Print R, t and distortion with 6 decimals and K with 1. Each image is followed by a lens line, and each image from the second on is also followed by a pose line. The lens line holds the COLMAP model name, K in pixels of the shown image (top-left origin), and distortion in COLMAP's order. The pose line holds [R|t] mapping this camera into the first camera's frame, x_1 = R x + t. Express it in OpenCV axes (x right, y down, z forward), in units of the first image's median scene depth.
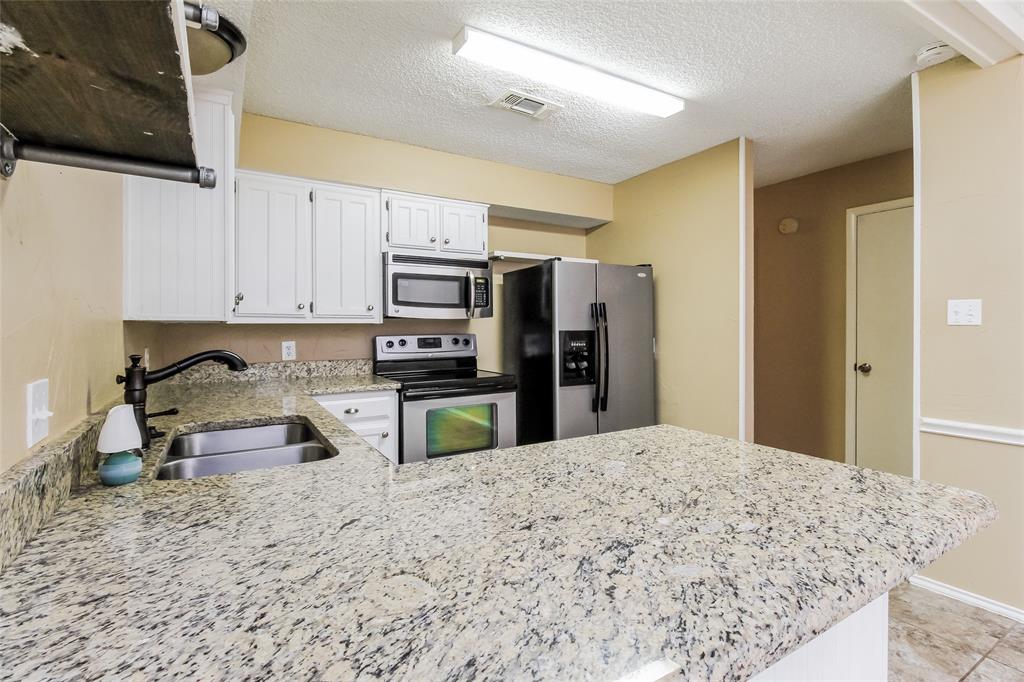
lens RADIAL K [[457.5, 0, 509.3], [0, 457.5, 328.7], [0, 0, 1]] dist [0.022550, -0.000064]
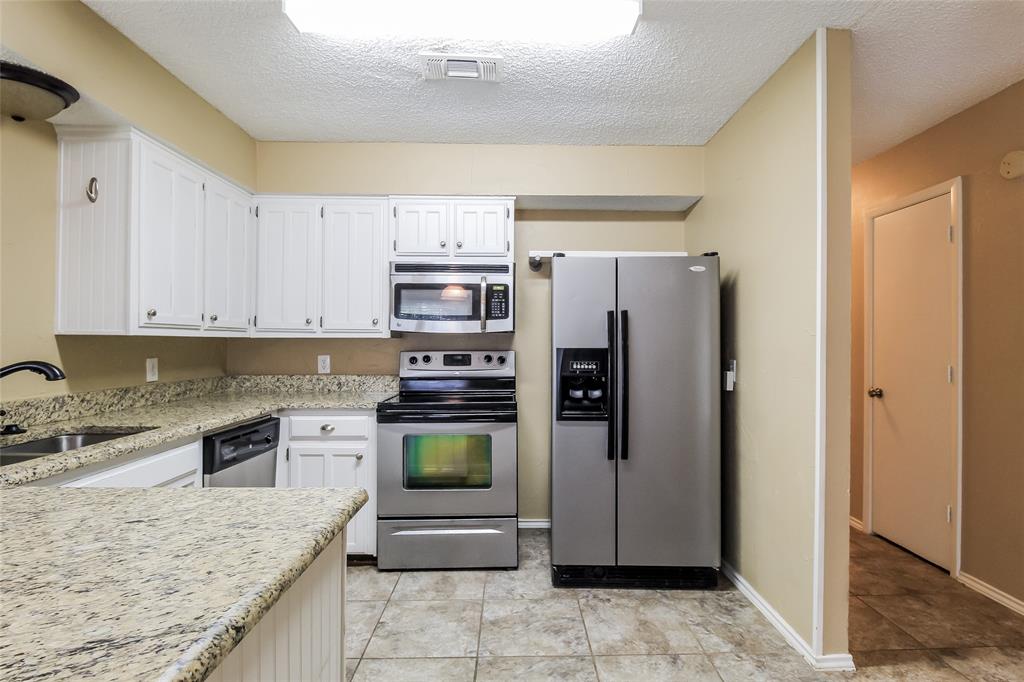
lens RADIAL K [[492.8, 0, 524.5], [0, 492.8, 339.4], [0, 0, 1]] dist [0.000642, -0.000730]
pose [[0.880267, 0.003241, -0.474468, 0.438847], [-0.008019, 0.999935, -0.008048, -0.002413], [0.474411, 0.010889, 0.880236, 0.238499]]
